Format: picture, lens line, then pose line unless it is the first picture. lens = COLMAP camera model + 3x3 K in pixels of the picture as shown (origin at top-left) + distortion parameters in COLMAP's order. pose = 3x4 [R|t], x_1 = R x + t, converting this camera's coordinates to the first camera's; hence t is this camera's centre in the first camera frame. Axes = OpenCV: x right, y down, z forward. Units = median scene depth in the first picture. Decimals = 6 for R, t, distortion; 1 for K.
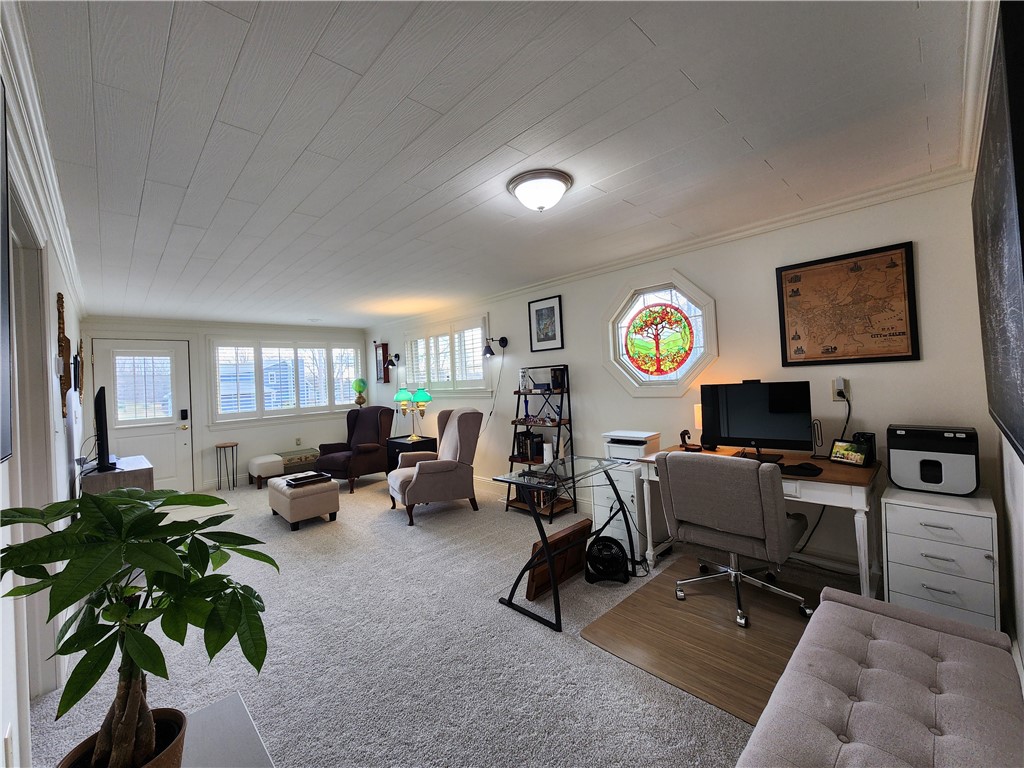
lens RADIAL K [[419.8, 0, 509.6], [0, 419.8, 373.5], [0, 0, 1]] dist [-0.000550, -0.000083]
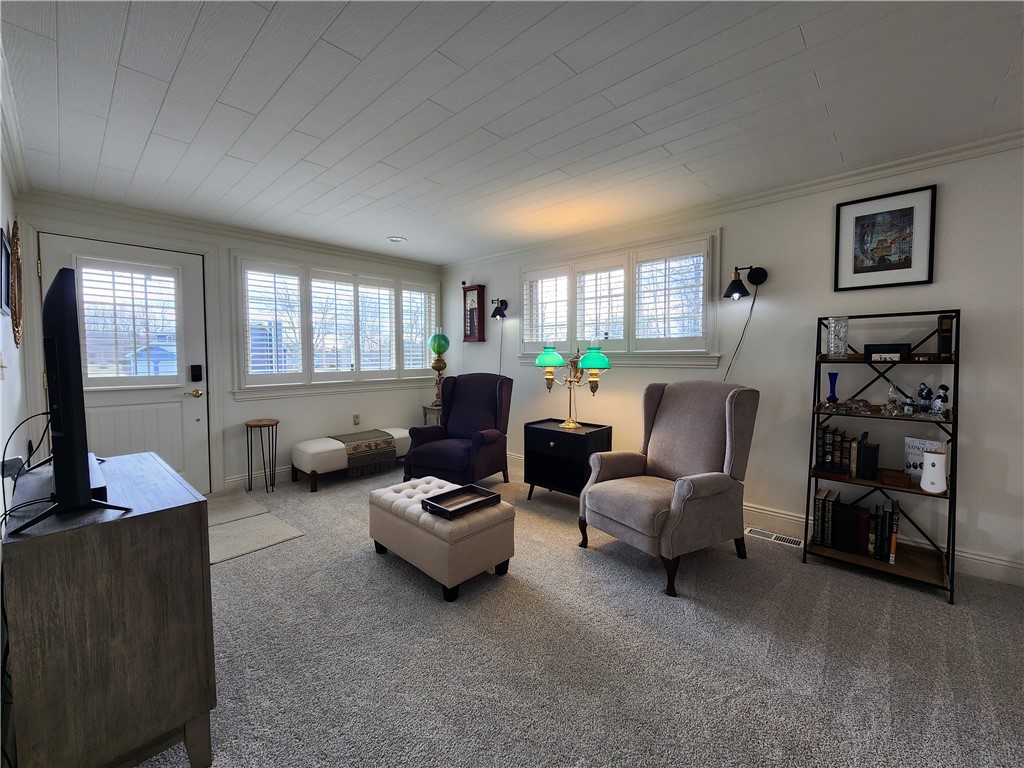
lens RADIAL K [[419.8, 0, 509.6], [0, 419.8, 373.5], [0, 0, 1]] dist [-0.000550, -0.000083]
pose [[0.997442, 0.043370, 0.056823, -0.360920], [-0.046563, 0.997337, 0.056134, 0.043552], [-0.054237, -0.058636, 0.996805, 0.365650]]
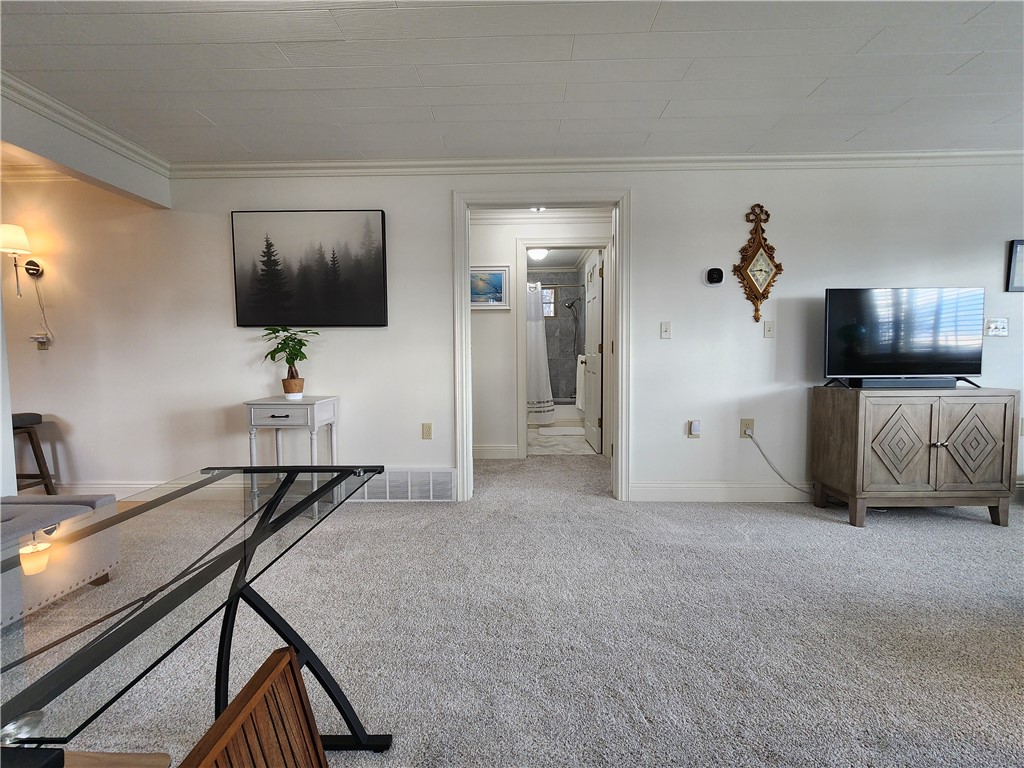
lens RADIAL K [[419.8, 0, 509.6], [0, 419.8, 373.5], [0, 0, 1]] dist [-0.000550, -0.000083]
pose [[-0.707021, 0.092028, -0.701179, 0.080211], [0.052049, 0.995579, 0.078185, 0.059159], [0.705275, 0.018782, -0.708685, 0.655422]]
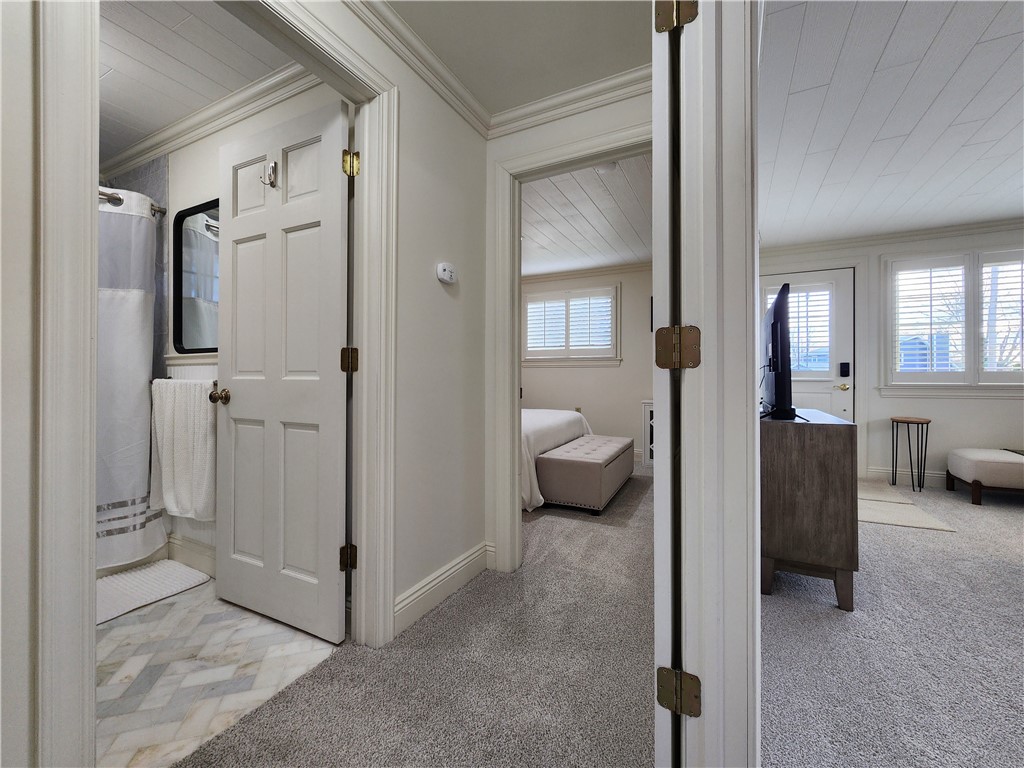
lens RADIAL K [[425.8, 0, 512.1], [0, 425.8, 374.9], [0, 0, 1]] dist [0.000289, 0.000063]
pose [[0.323998, 0.046575, -0.944911, -0.277283], [-0.004813, 0.998856, 0.047584, 0.078648], [0.946045, -0.010869, 0.323852, 0.225082]]
